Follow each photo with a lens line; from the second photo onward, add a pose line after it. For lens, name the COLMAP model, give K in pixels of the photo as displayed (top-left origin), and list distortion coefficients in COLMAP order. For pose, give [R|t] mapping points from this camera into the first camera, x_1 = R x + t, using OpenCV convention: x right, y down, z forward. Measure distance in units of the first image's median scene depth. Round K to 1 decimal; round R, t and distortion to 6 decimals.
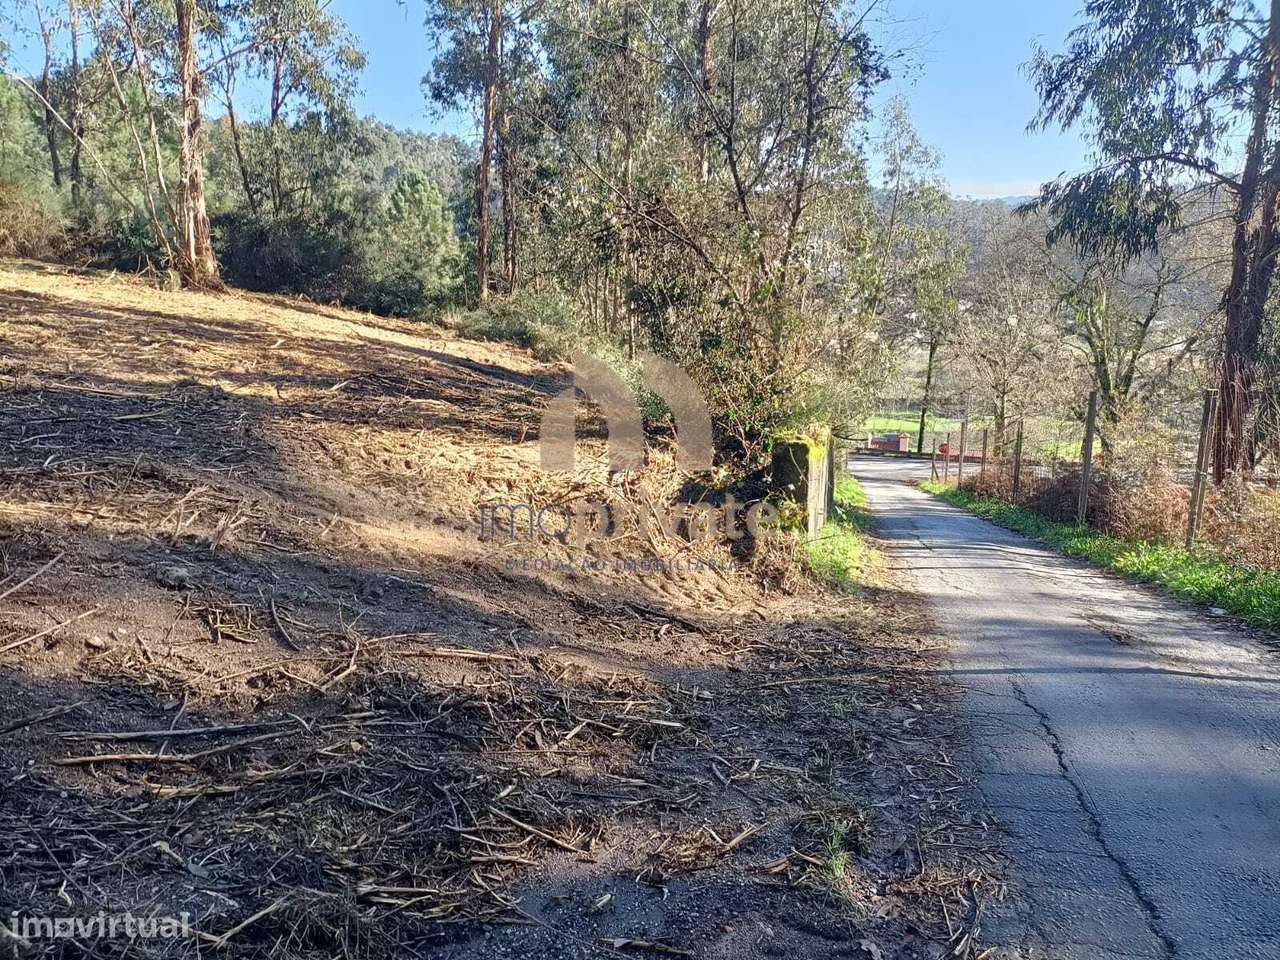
lens RADIAL K [[914.2, 0, 642.1], [0, 914.2, 478.1], [0, 0, 1]] dist [0.004837, -0.006538]
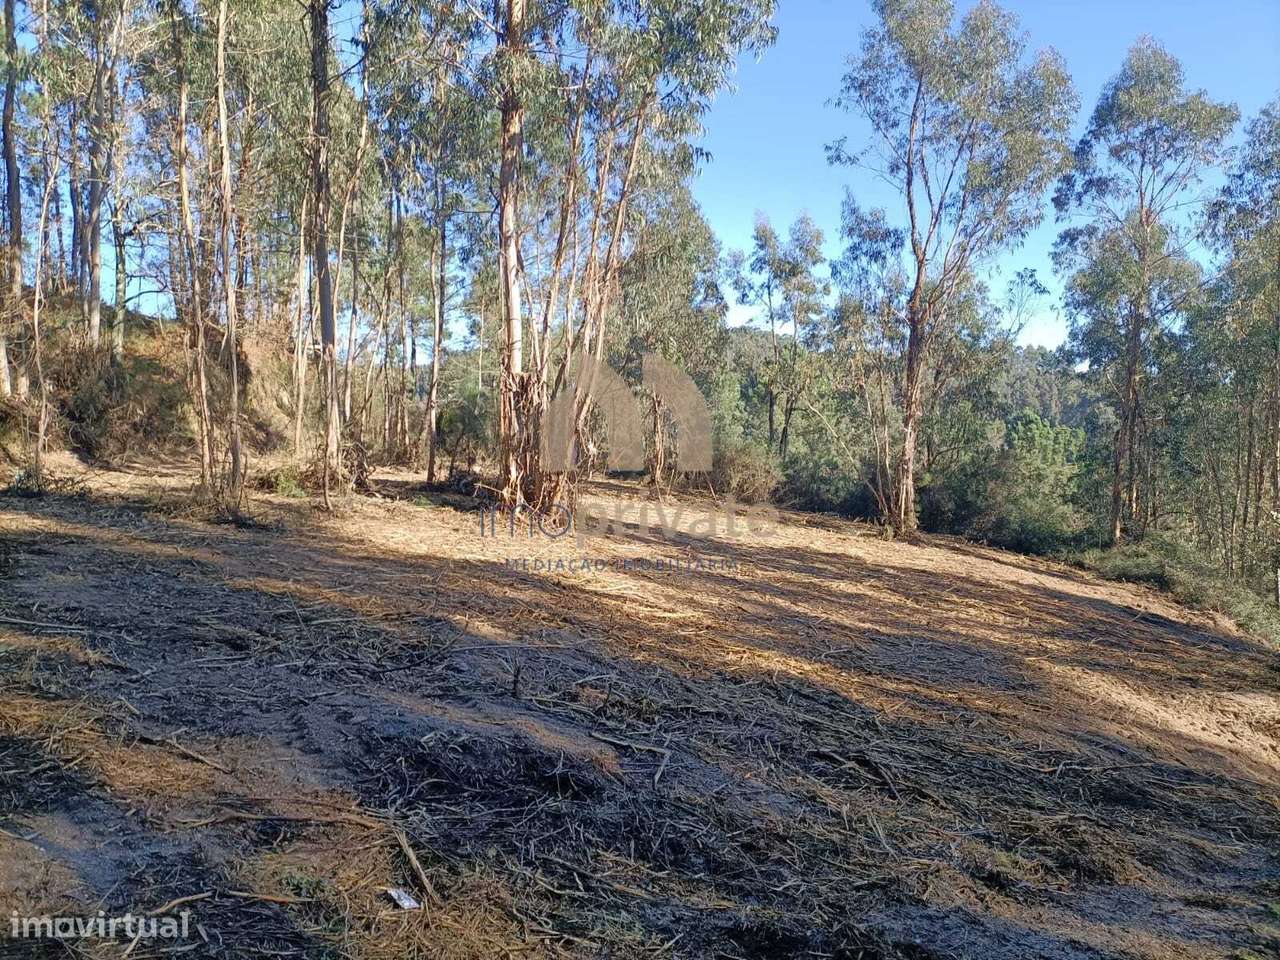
lens RADIAL K [[914.2, 0, 619.1], [0, 914.2, 505.6], [0, 0, 1]] dist [0.004837, -0.006538]
pose [[0.815623, 0.013555, -0.578425, -0.028631], [-0.123205, 0.980866, -0.150742, 0.007212], [0.565314, 0.194214, 0.801686, -0.353337]]
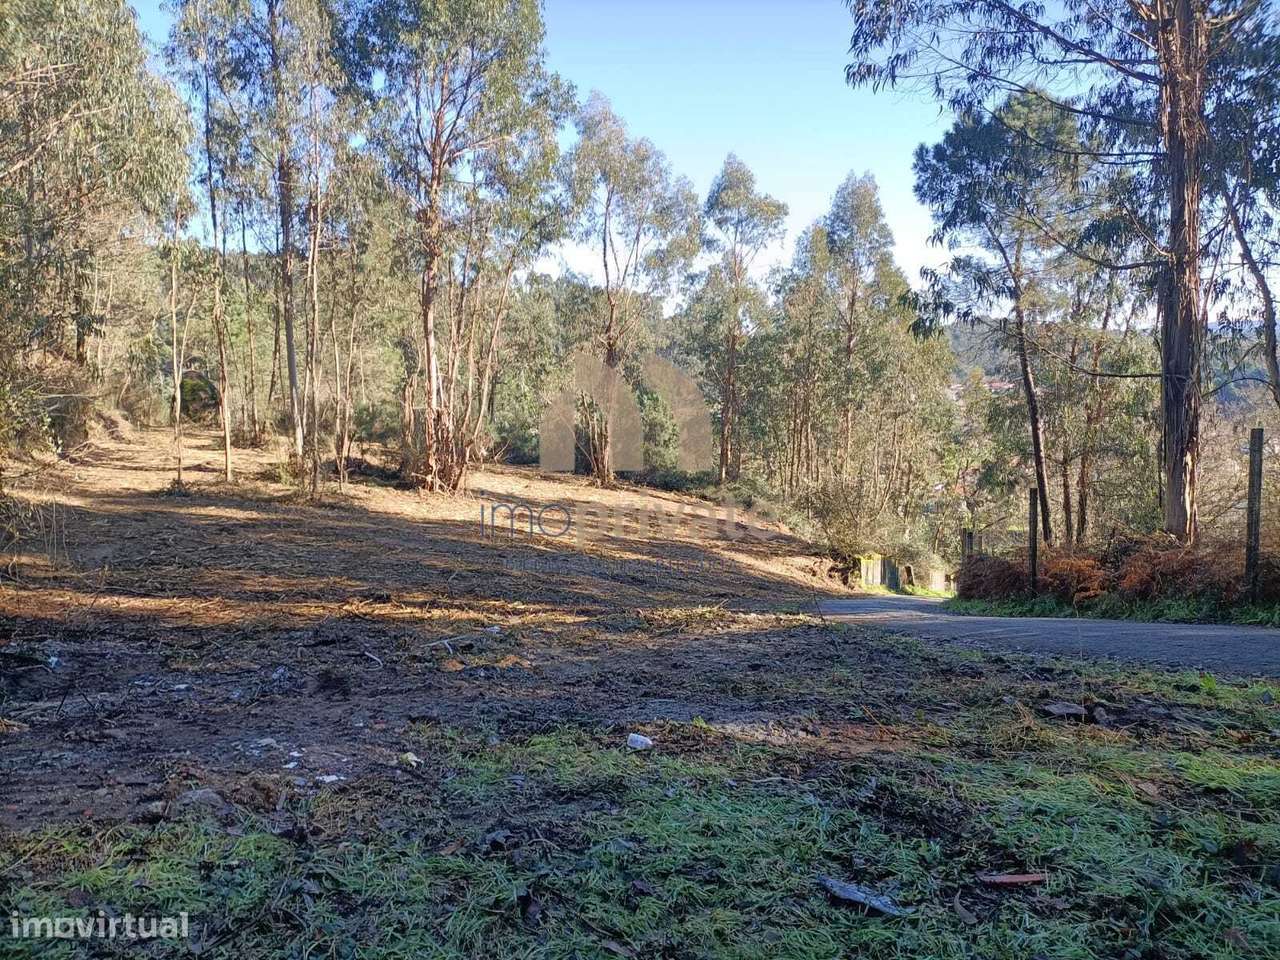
lens RADIAL K [[914.2, 0, 639.7], [0, 914.2, 483.8], [0, 0, 1]] dist [0.004837, -0.006538]
pose [[0.983964, 0.005834, -0.178270, -0.022962], [-0.029912, 0.990707, -0.132682, 0.065102], [0.175839, 0.135887, 0.974995, -1.016037]]
